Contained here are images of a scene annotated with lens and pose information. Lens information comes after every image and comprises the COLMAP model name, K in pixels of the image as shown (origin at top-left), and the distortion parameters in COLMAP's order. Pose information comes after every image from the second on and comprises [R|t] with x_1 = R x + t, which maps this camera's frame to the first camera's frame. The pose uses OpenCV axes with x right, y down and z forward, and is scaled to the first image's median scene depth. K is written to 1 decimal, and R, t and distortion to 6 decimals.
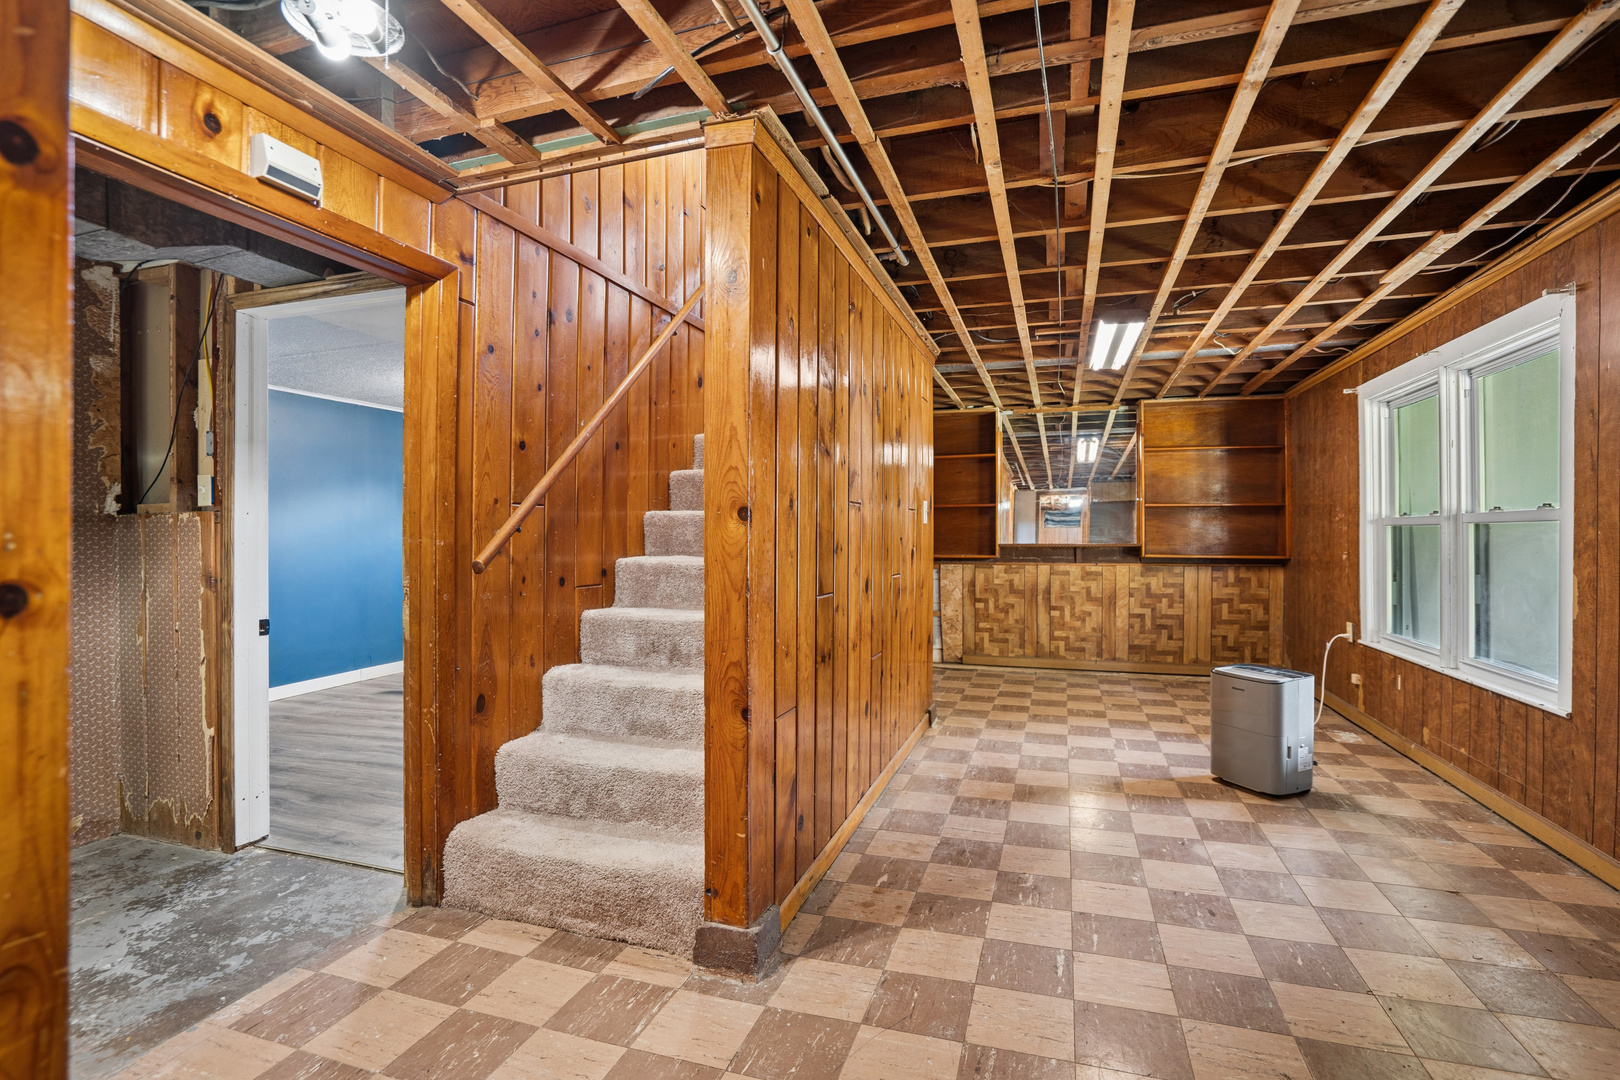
lens RADIAL K [[762.6, 0, 811.2], [0, 762.6, 536.1], [0, 0, 1]] dist [0.001346, 0.000258]
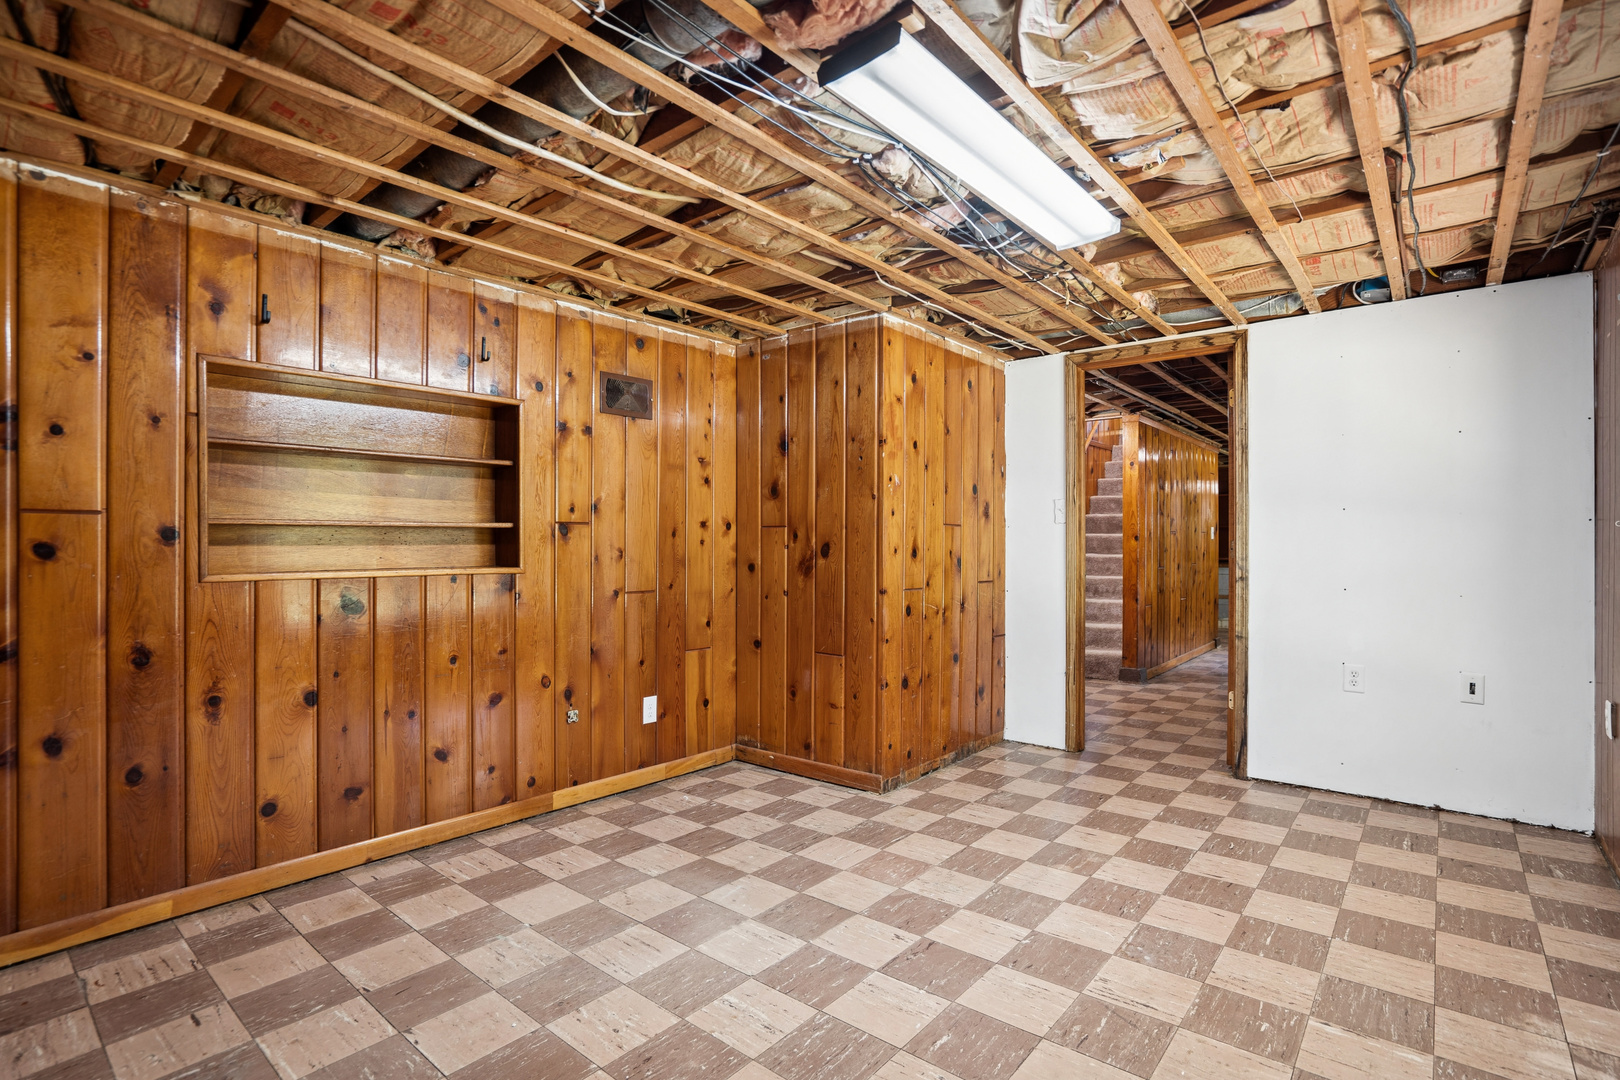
lens RADIAL K [[762.6, 0, 815.2], [0, 762.6, 548.7], [0, 0, 1]] dist [0.001346, 0.000258]
pose [[0.932164, -0.008463, -0.361938, -0.006548], [0.006864, 0.999960, -0.005704, 0.000923], [0.361972, 0.002833, 0.932185, -0.087623]]
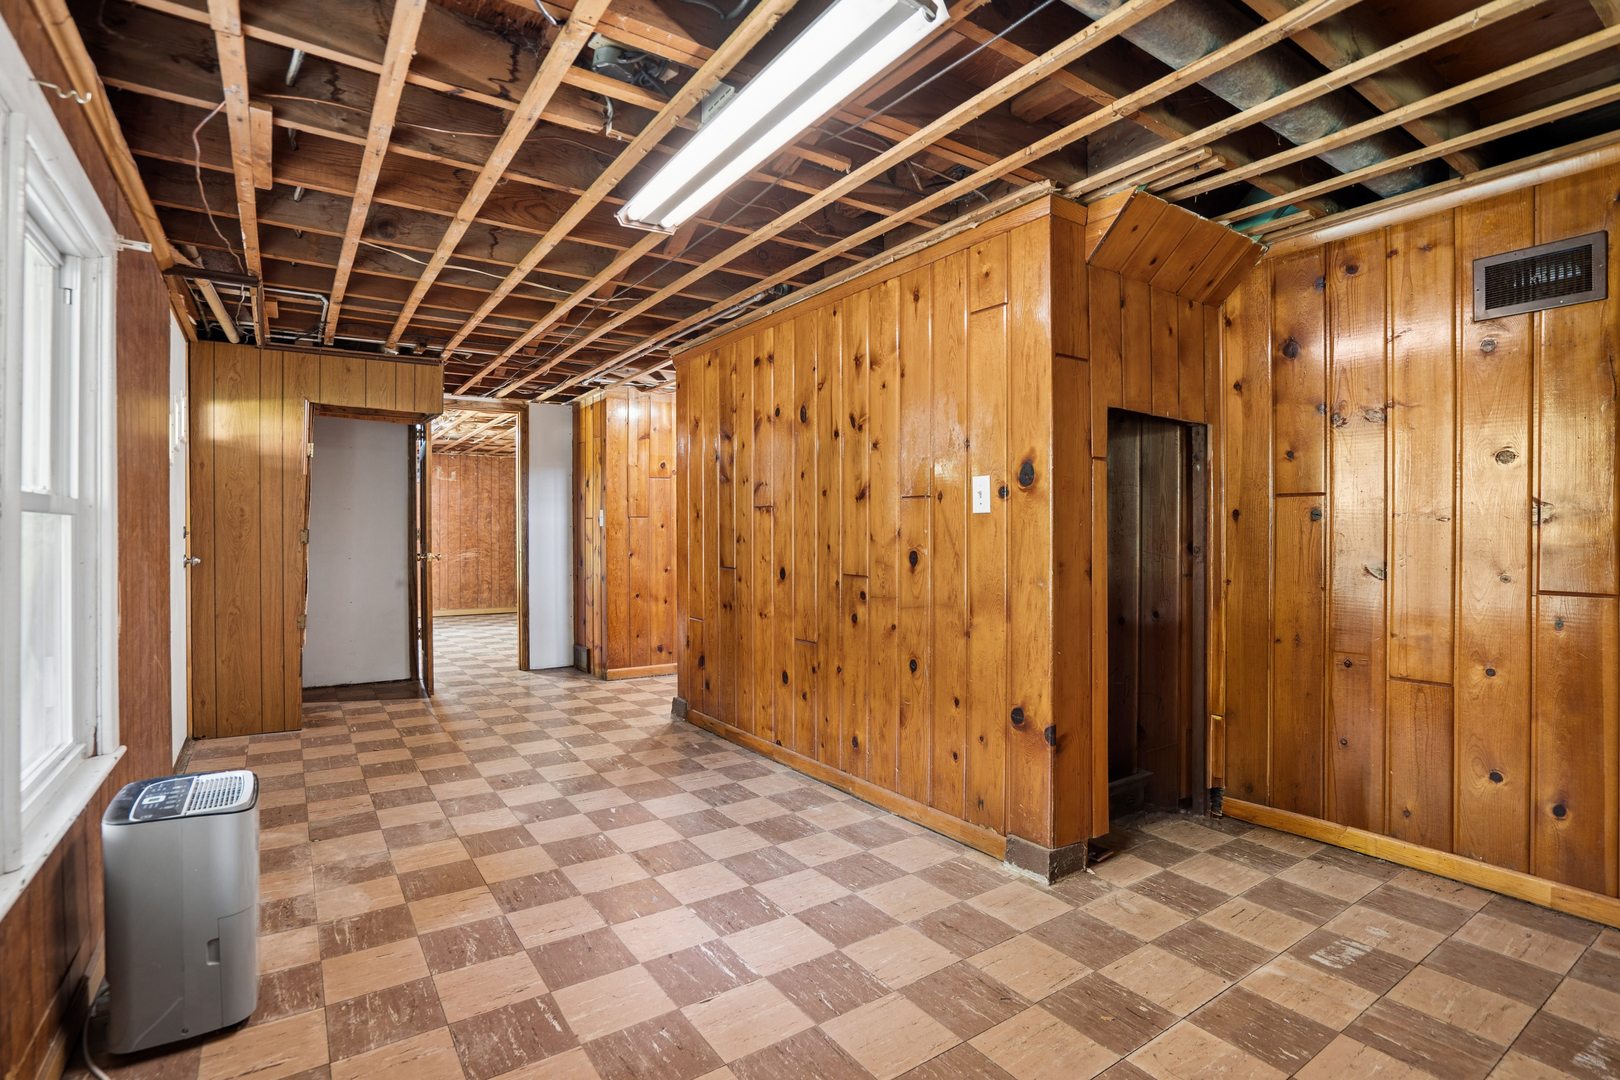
lens RADIAL K [[762.6, 0, 806.6], [0, 762.6, 534.0], [0, 0, 1]] dist [0.001346, 0.000258]
pose [[-0.604169, 0.007980, -0.796816, 1.226201], [0.008834, 0.999955, 0.003316, 0.000636], [0.796807, -0.005036, -0.604213, 2.153175]]
